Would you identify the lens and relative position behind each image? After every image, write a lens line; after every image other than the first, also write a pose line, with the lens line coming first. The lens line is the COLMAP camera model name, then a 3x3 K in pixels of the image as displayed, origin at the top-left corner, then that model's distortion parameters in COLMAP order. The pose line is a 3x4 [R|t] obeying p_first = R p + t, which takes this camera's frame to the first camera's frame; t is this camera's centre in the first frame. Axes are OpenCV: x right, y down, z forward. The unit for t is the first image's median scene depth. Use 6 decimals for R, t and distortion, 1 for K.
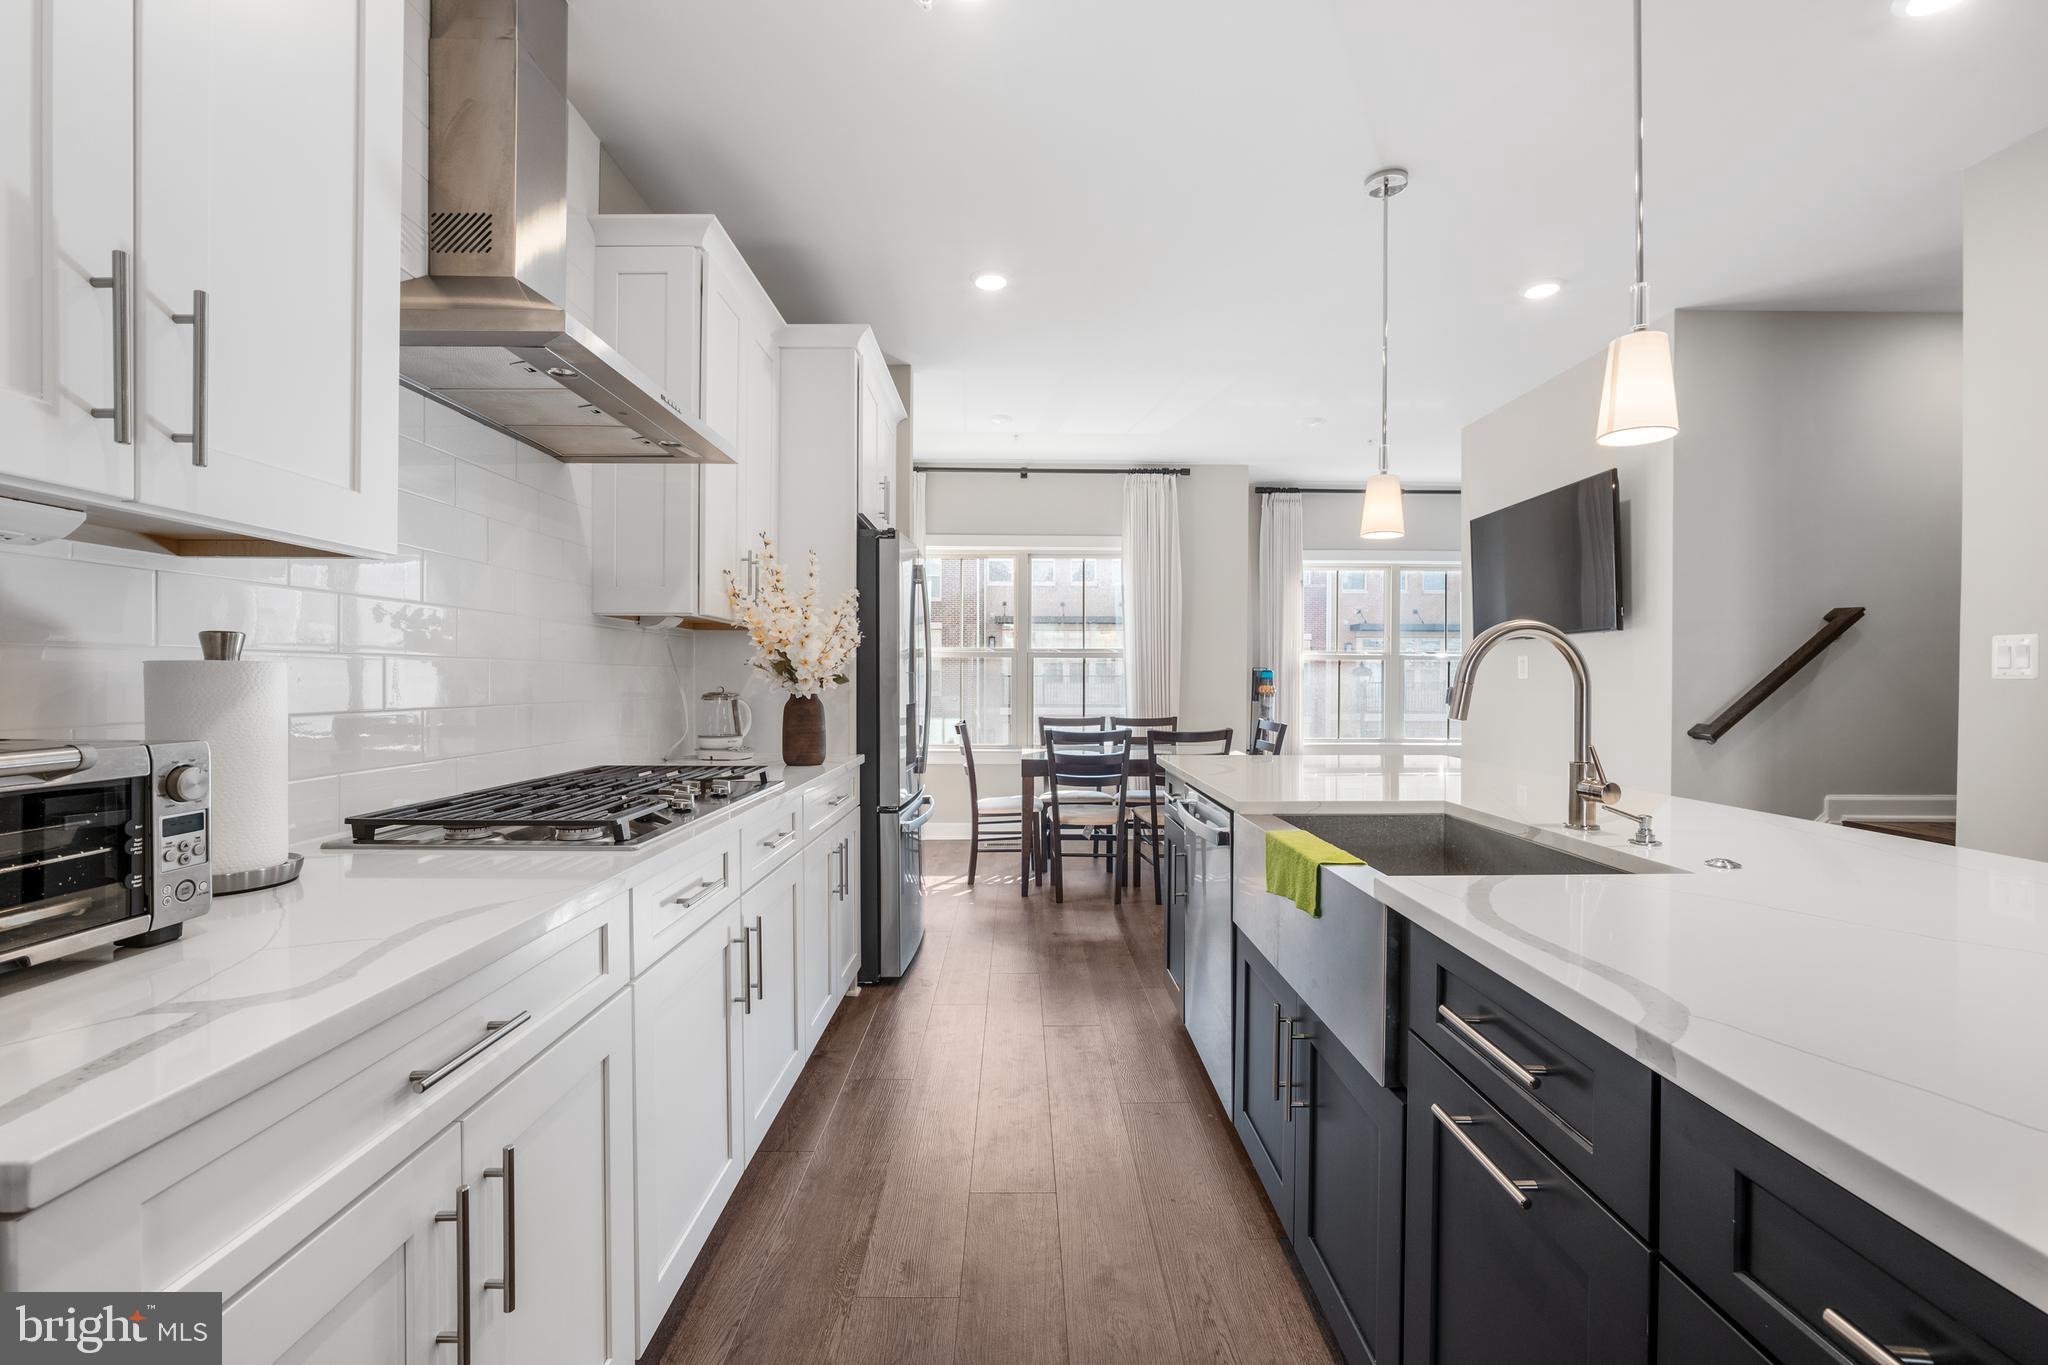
lens RADIAL K [[876.1, 0, 1024.0], [0, 876.1, 682.5], [0, 0, 1]] dist [-0.040167, 0.014791]
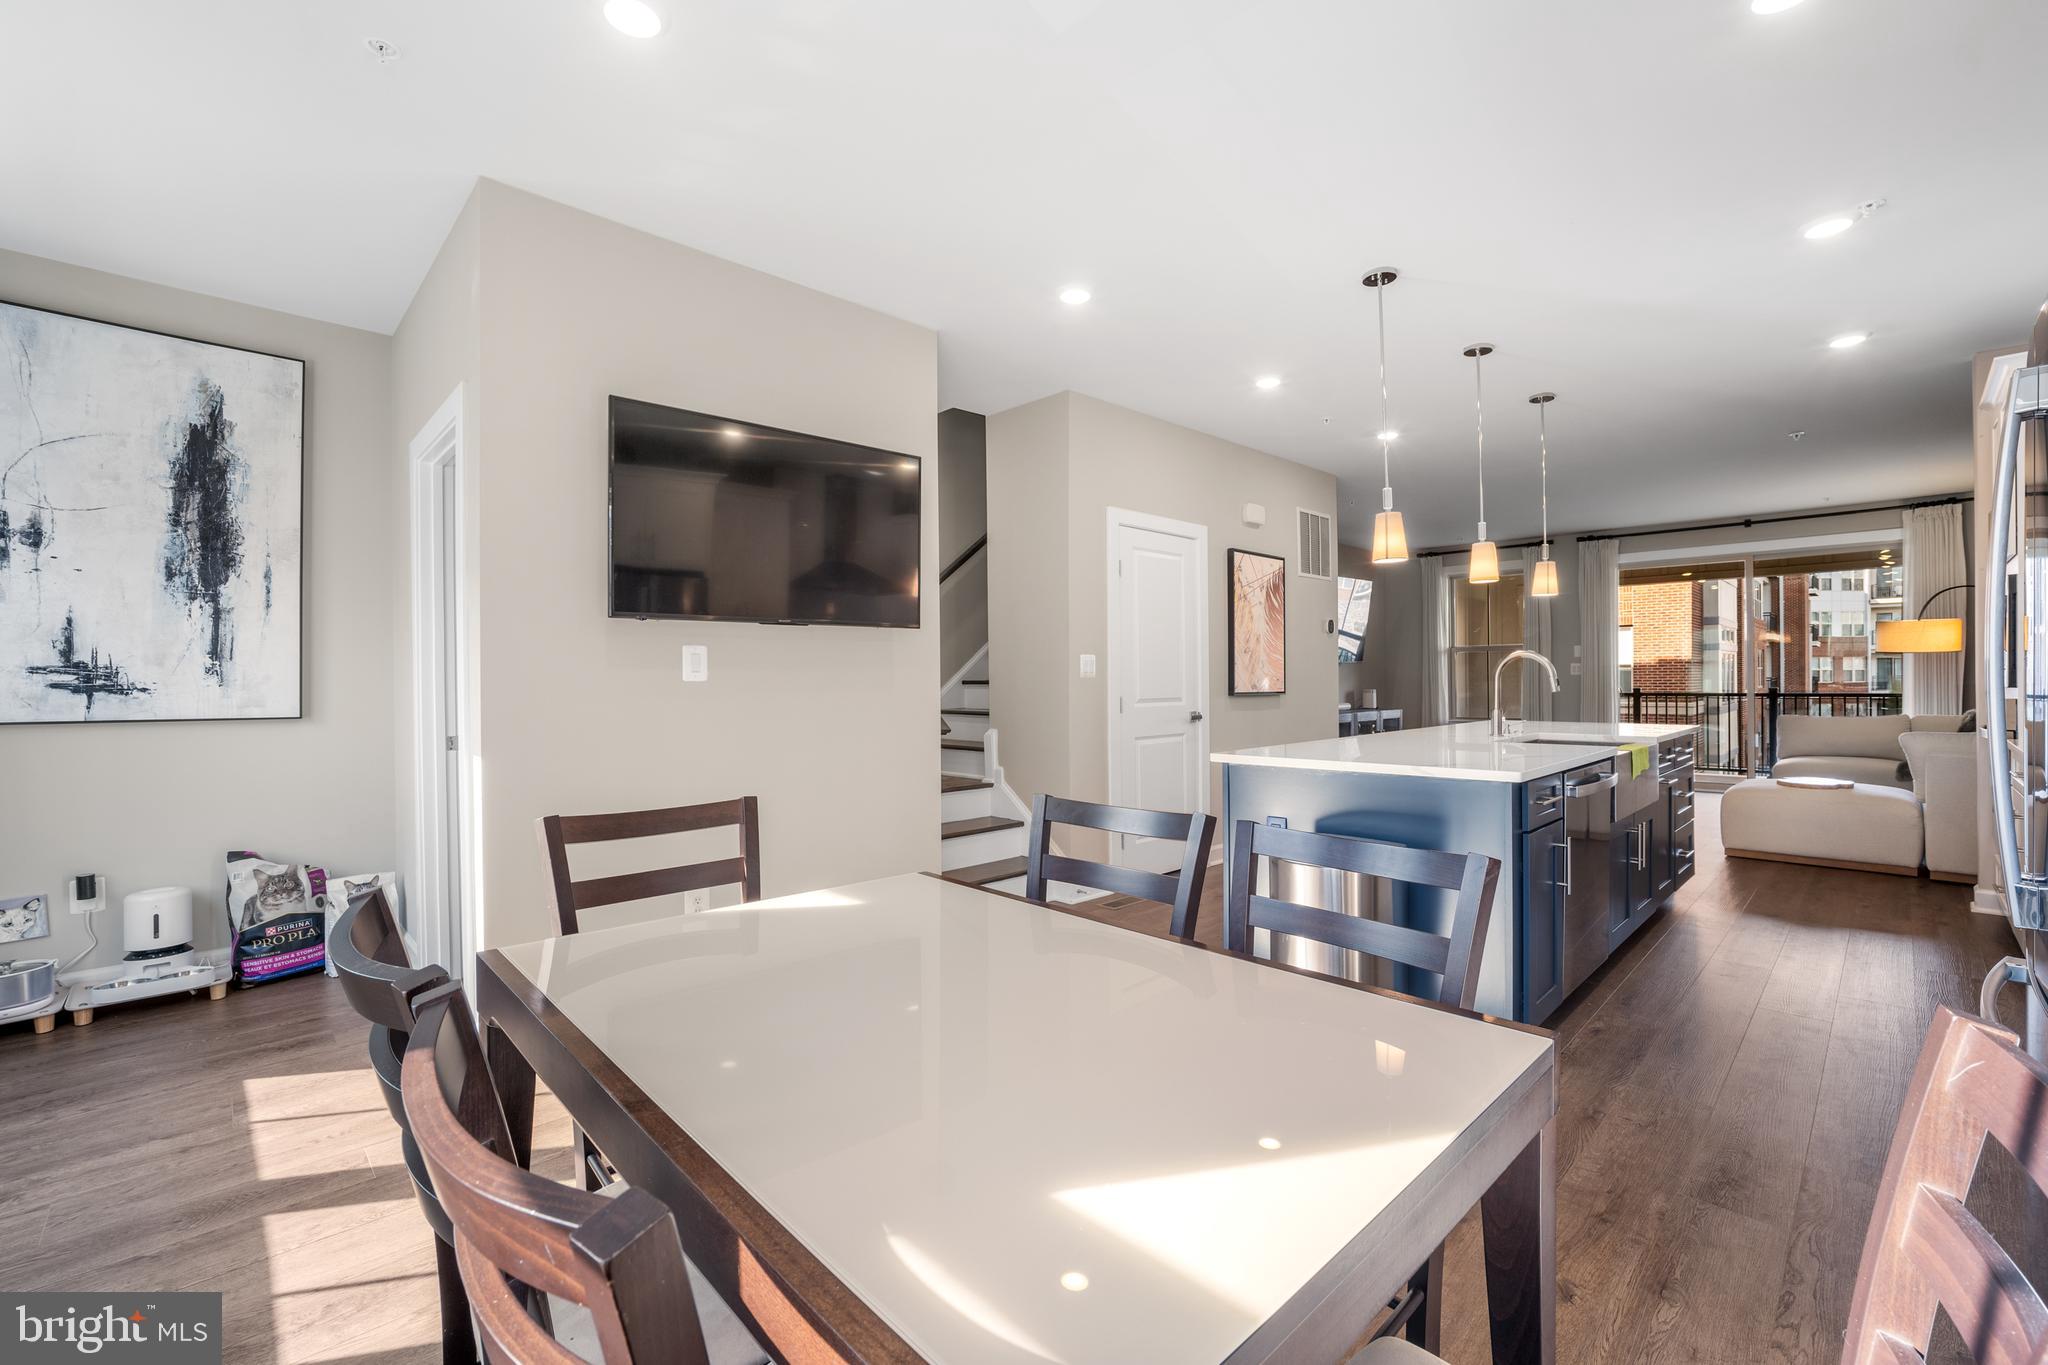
lens RADIAL K [[863.7, 0, 1027.7], [0, 863.7, 690.6], [0, 0, 1]] dist [-0.047928, 0.022618]
pose [[-0.692003, -0.006544, 0.721865, -0.129782], [0.009563, 0.999788, 0.018230, -0.011801], [-0.721831, 0.019518, -0.691794, 2.460706]]
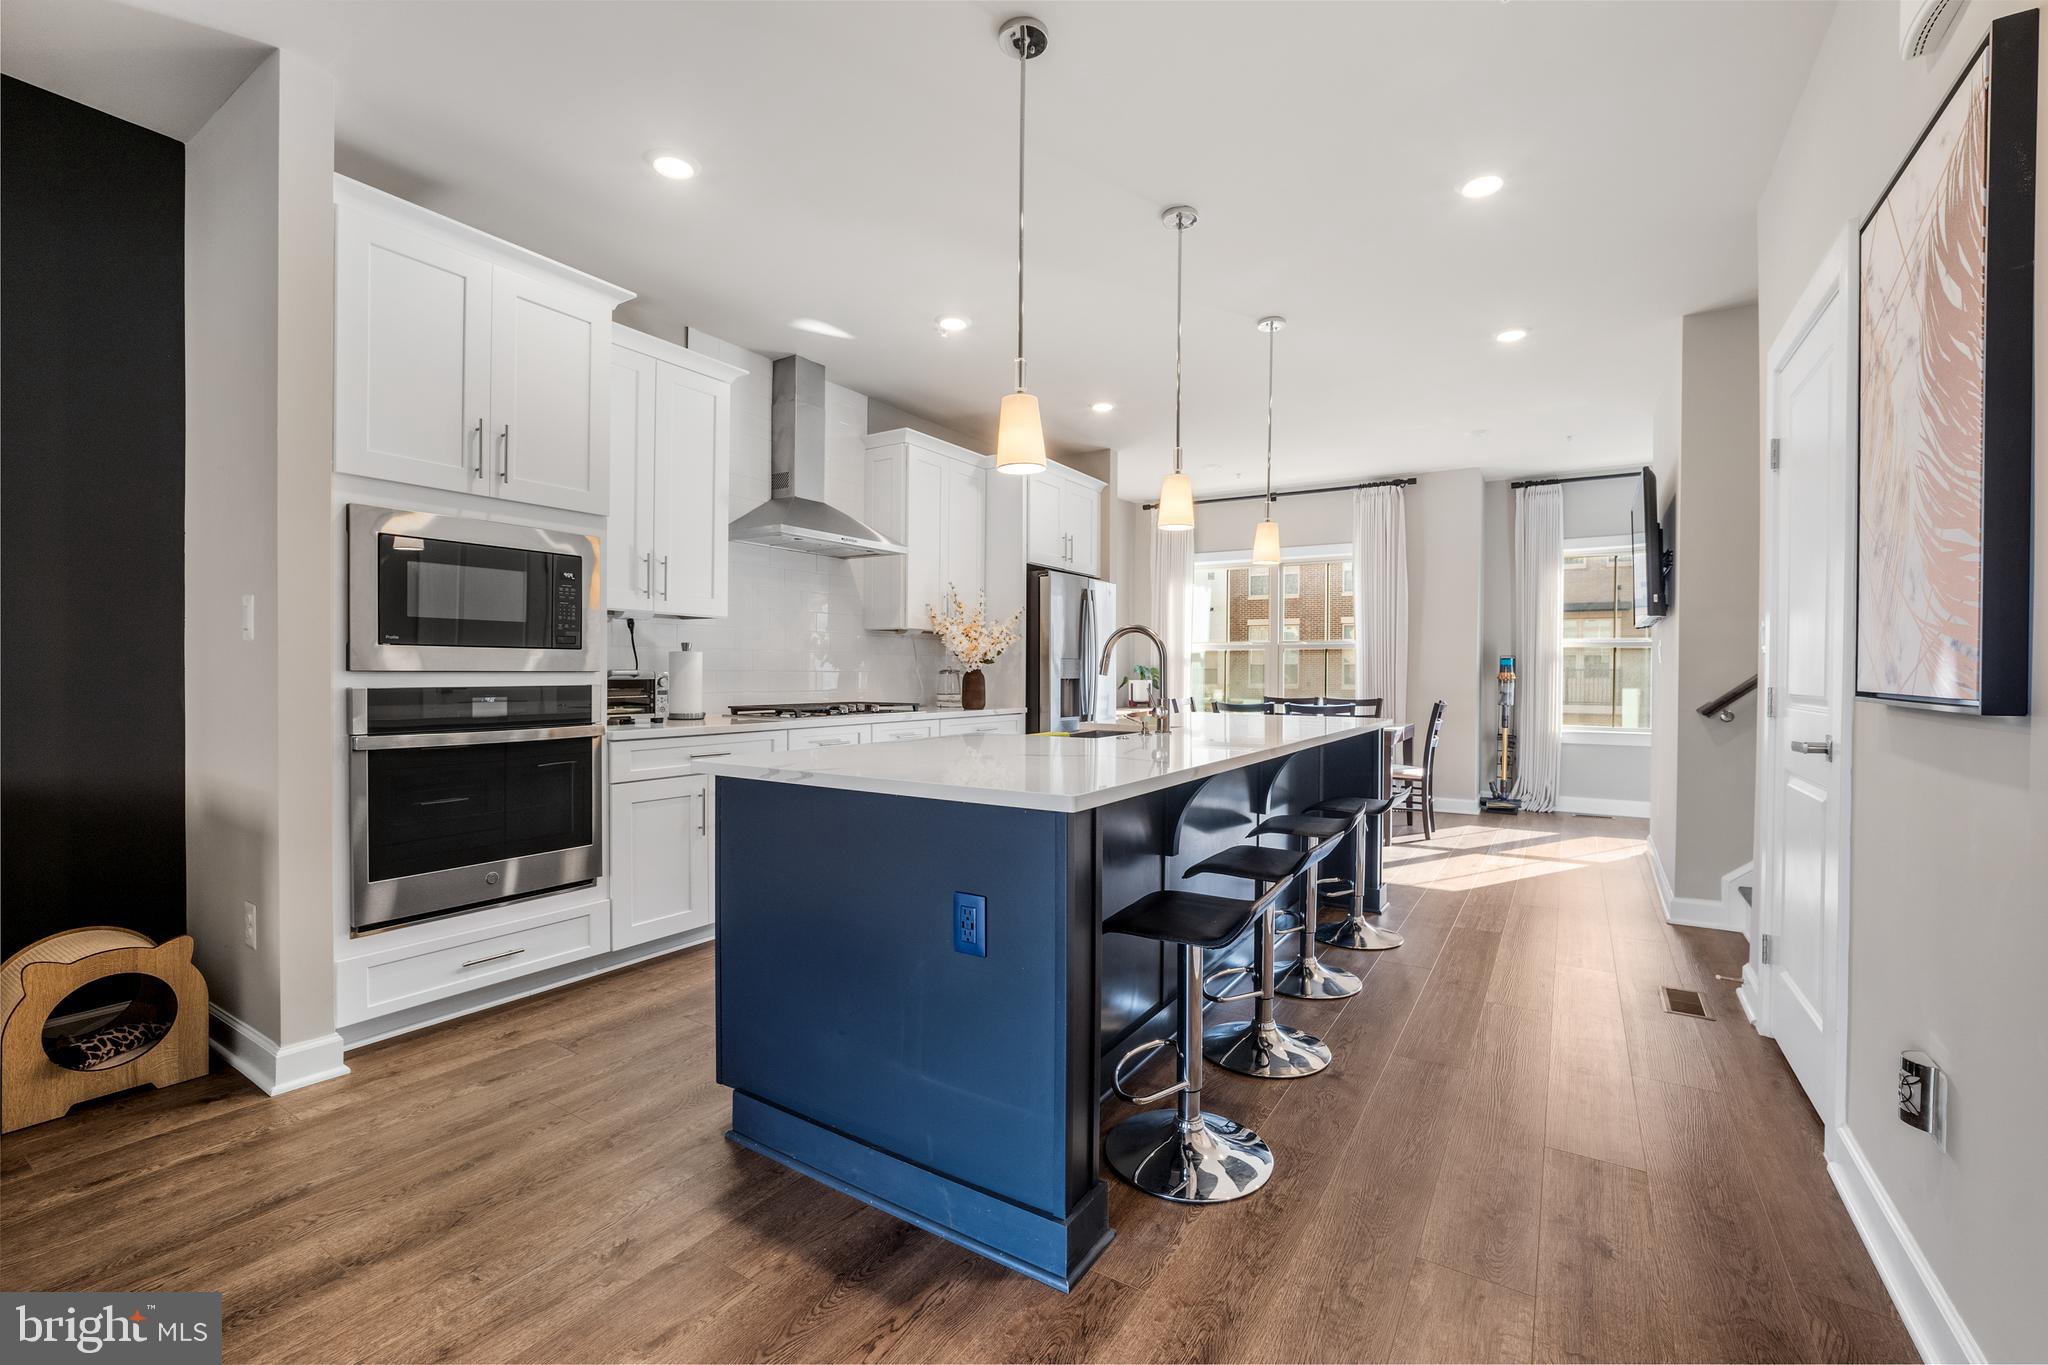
lens RADIAL K [[870.7, 0, 1029.0], [0, 870.7, 667.6], [0, 0, 1]] dist [-0.040012, 0.014601]
pose [[0.842063, -0.004288, -0.539362, 0.971259], [-0.002098, 0.999935, -0.011225, 0.035048], [0.539375, 0.010584, 0.841999, -0.541029]]
